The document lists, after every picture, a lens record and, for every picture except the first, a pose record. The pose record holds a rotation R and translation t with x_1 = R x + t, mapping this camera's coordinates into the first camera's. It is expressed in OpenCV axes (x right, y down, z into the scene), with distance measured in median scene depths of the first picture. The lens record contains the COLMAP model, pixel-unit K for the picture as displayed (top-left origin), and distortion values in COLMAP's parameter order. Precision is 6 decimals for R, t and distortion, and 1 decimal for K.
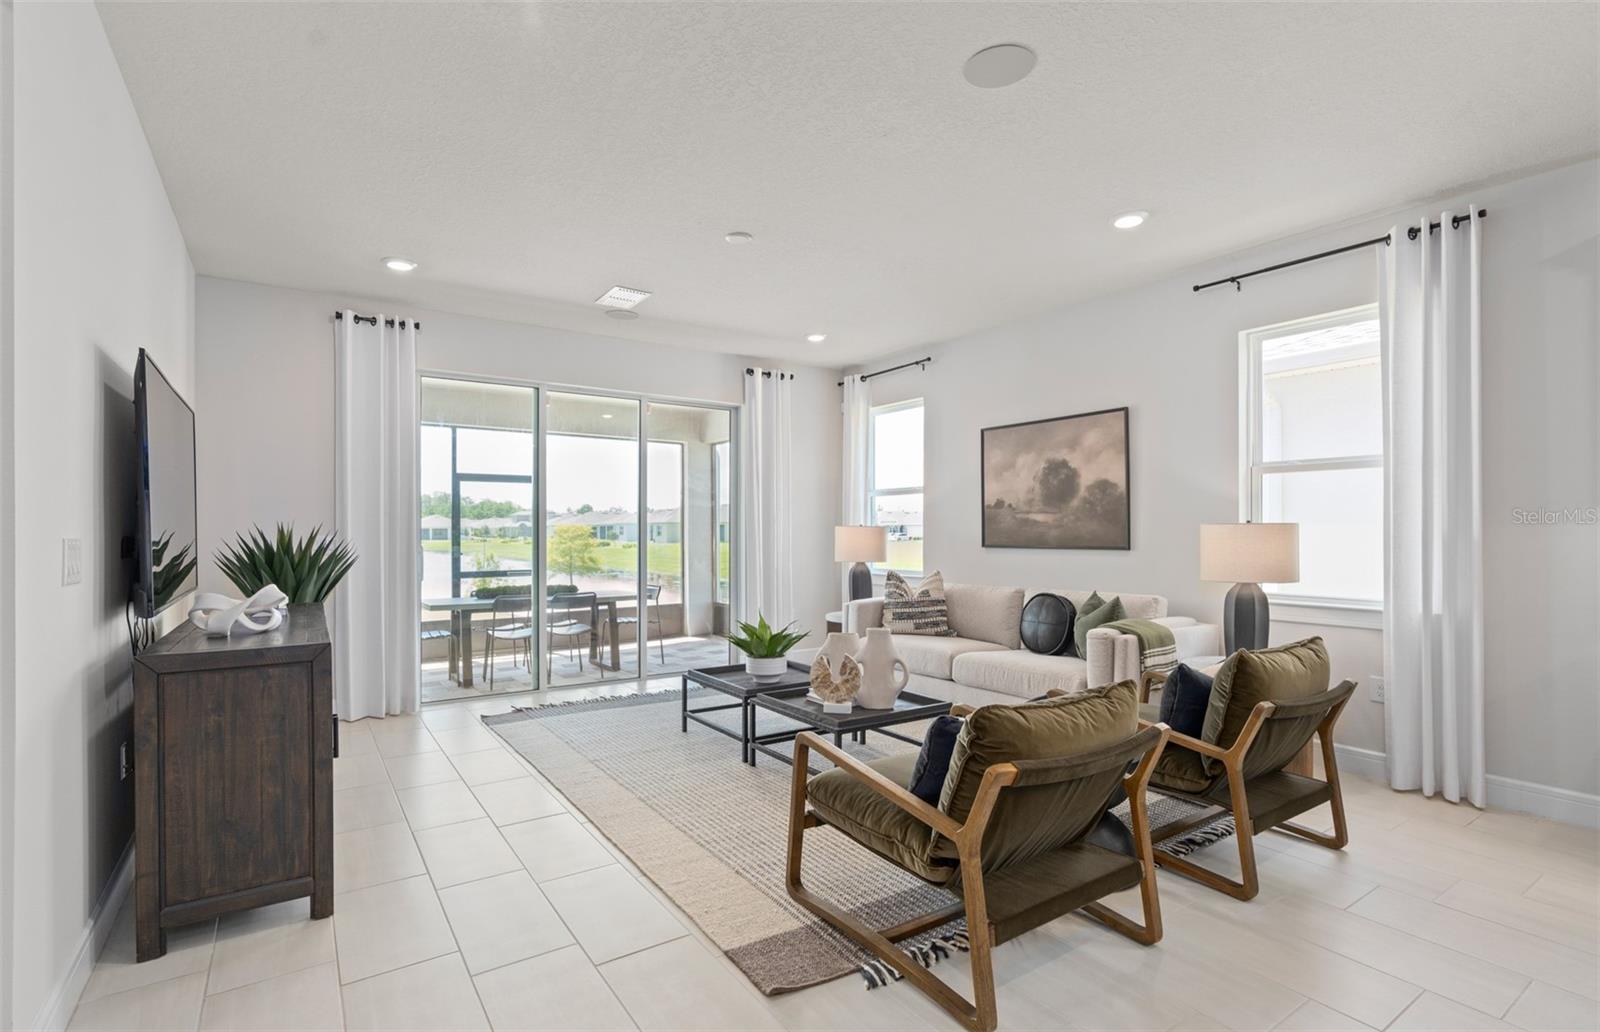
lens RADIAL K [[750.7, 0, 786.0], [0, 750.7, 524.2], [0, 0, 1]] dist [-0.005928, 0.003342]
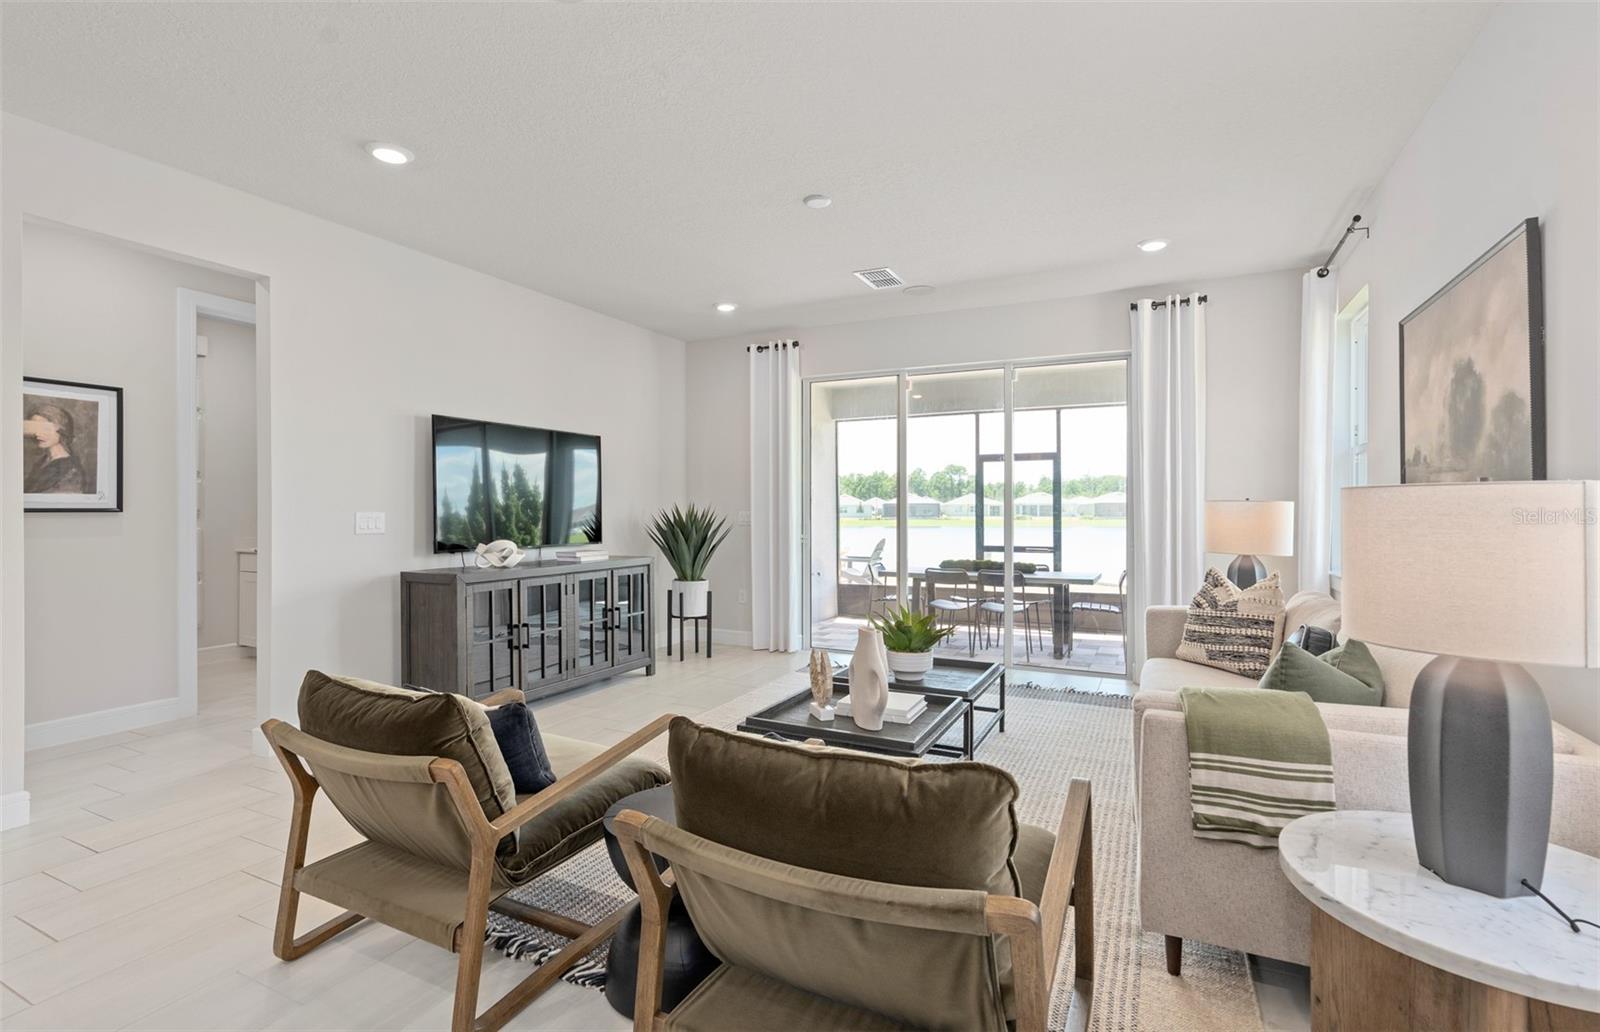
lens RADIAL K [[727.9, 0, 815.8], [0, 727.9, 505.2], [0, 0, 1]] dist [-0.000555, 0.000871]
pose [[0.511690, -0.004221, -0.859160, 0.600141], [0.008625, 0.999963, 0.000224, 0.004198], [0.859127, -0.007525, 0.511708, 0.431448]]
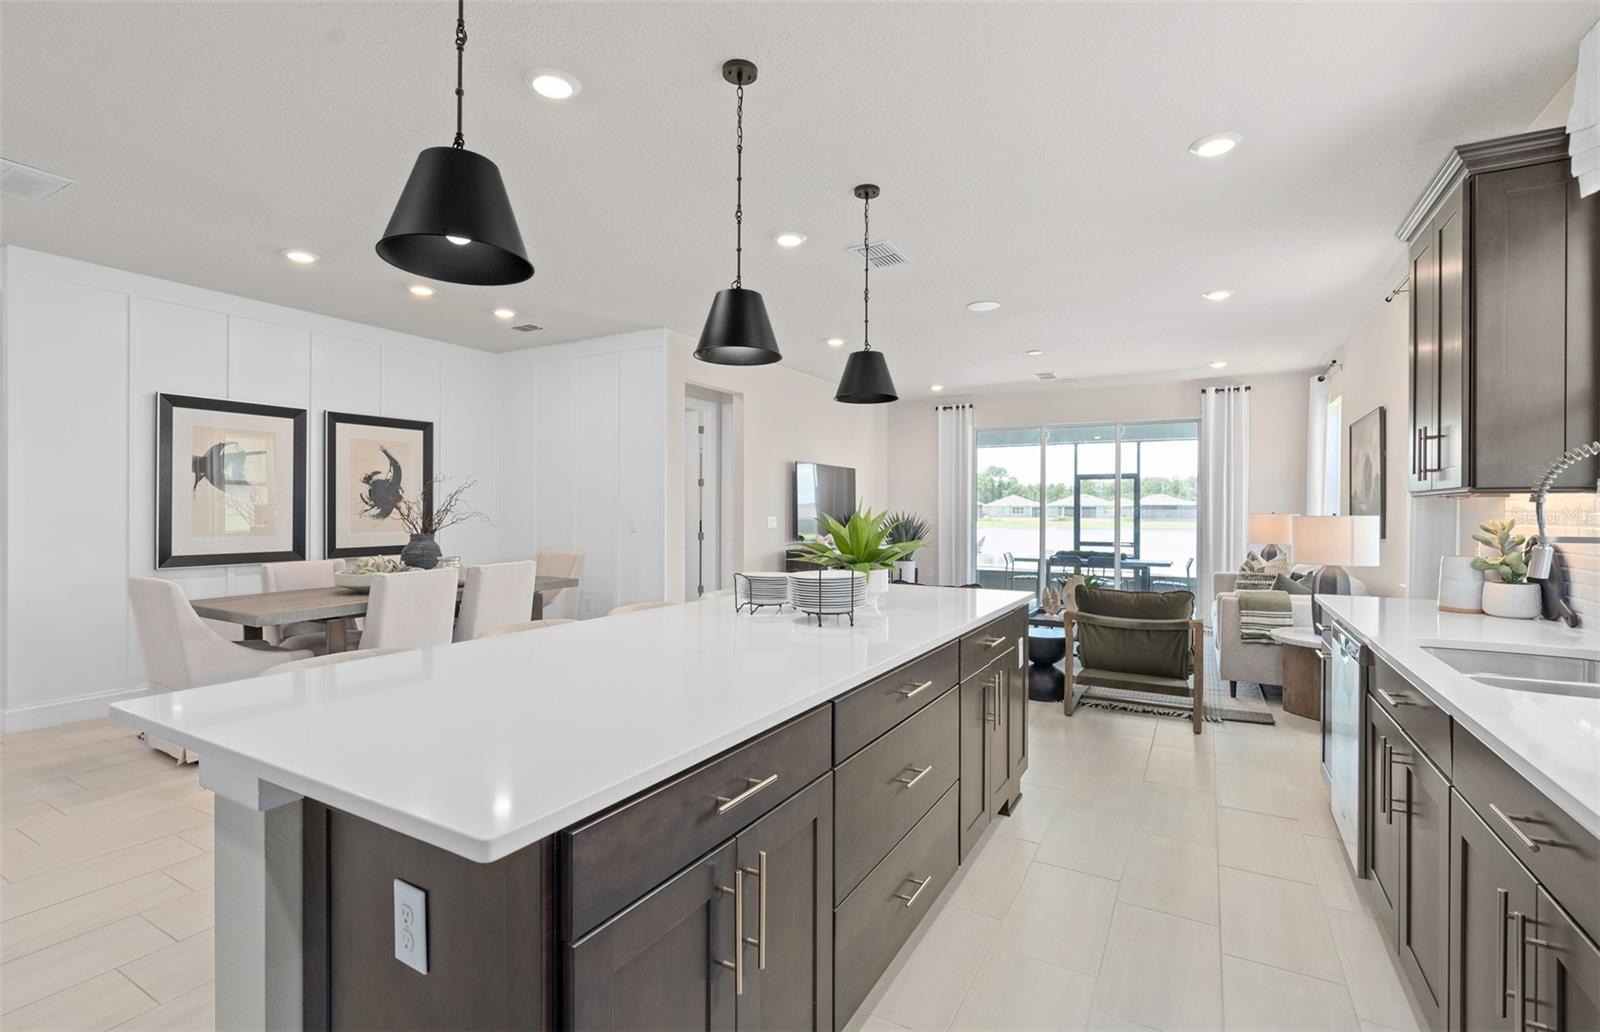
lens RADIAL K [[727.9, 0, 810.7], [0, 727.9, 511.6], [0, 0, 1]] dist [-0.000555, 0.000871]
pose [[0.466522, 0.006299, -0.884487, 1.002800], [0.003984, 0.999950, 0.009223, -0.017579], [0.884501, -0.007826, 0.466473, -0.229497]]
